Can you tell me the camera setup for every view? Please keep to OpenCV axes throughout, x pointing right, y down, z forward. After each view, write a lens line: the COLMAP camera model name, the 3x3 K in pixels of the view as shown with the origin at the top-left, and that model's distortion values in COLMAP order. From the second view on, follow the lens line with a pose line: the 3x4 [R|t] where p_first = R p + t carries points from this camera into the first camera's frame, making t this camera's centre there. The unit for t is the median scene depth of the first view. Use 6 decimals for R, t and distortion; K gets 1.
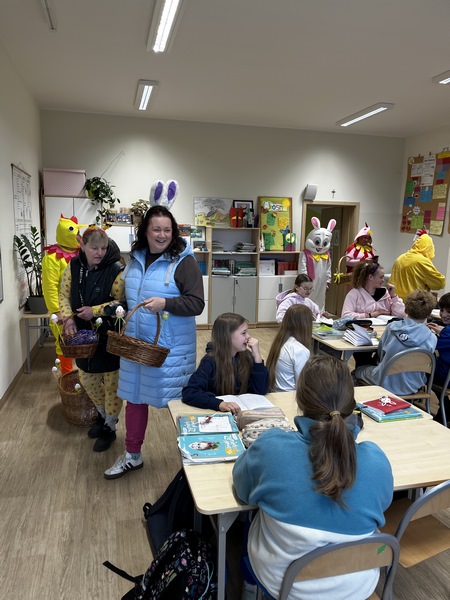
lens RADIAL K [[455.8, 0, 222.2], [0, 455.8, 301.9], [0, 0, 1]] dist [0.037655, -0.048363]
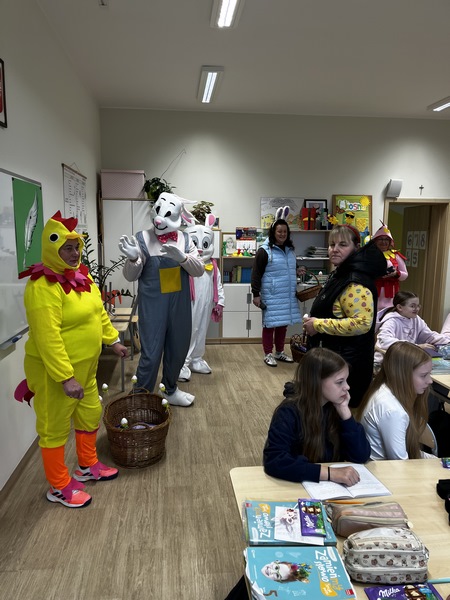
lens RADIAL K [[455.8, 0, 221.3], [0, 455.8, 297.9], [0, 0, 1]] dist [0.037655, -0.048363]
pose [[0.990348, 0.009584, -0.138268, -0.013438], [-0.011309, 0.999868, -0.011697, -0.019838], [0.138137, 0.013148, 0.990326, 0.104953]]
